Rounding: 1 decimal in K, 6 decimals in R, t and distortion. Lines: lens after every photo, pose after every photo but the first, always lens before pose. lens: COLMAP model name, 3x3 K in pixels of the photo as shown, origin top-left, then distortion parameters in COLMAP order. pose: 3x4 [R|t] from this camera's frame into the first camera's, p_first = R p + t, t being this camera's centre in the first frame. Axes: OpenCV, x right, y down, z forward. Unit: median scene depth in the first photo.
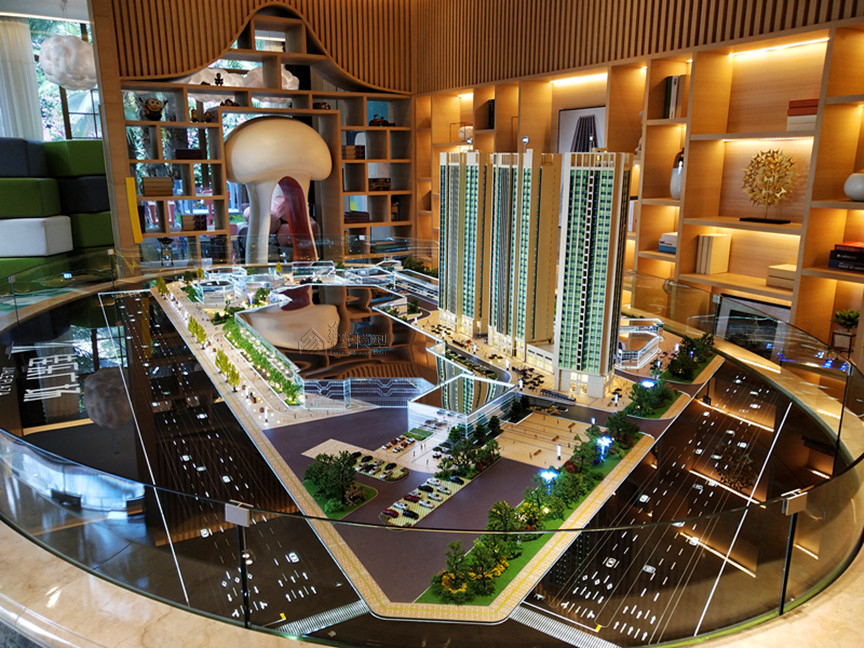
lens RADIAL K [[668.9, 0, 432.0], [0, 668.9, 324.0], [0, 0, 1]] dist [-0.012211, 0.047749]
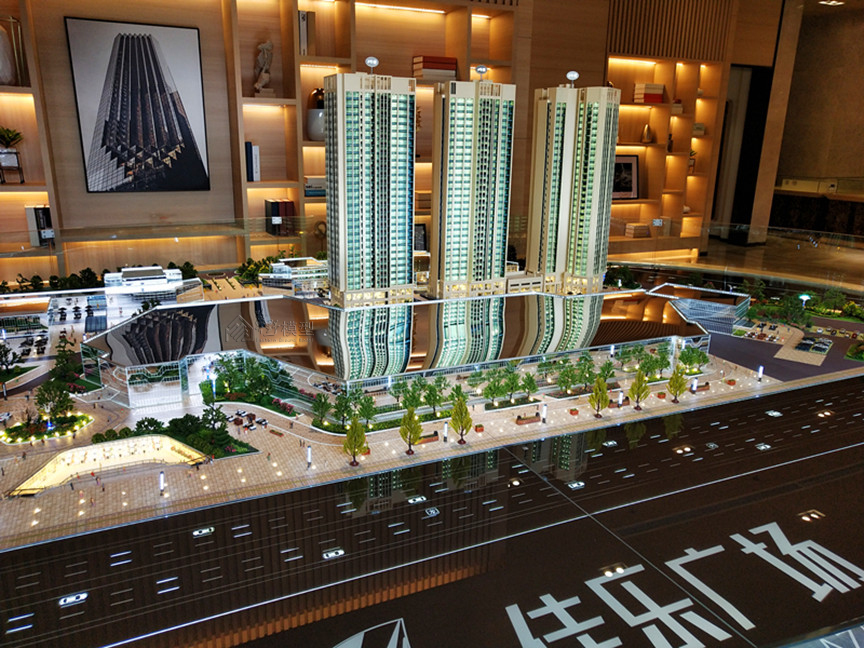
lens RADIAL K [[668.9, 0, 432.0], [0, 668.9, 324.0], [0, 0, 1]] dist [-0.012211, 0.047749]
pose [[0.059582, -0.271332, 0.960640, -0.709354], [0.224639, 0.941310, 0.251940, -0.156015], [-0.972619, 0.200786, 0.117037, 0.844462]]
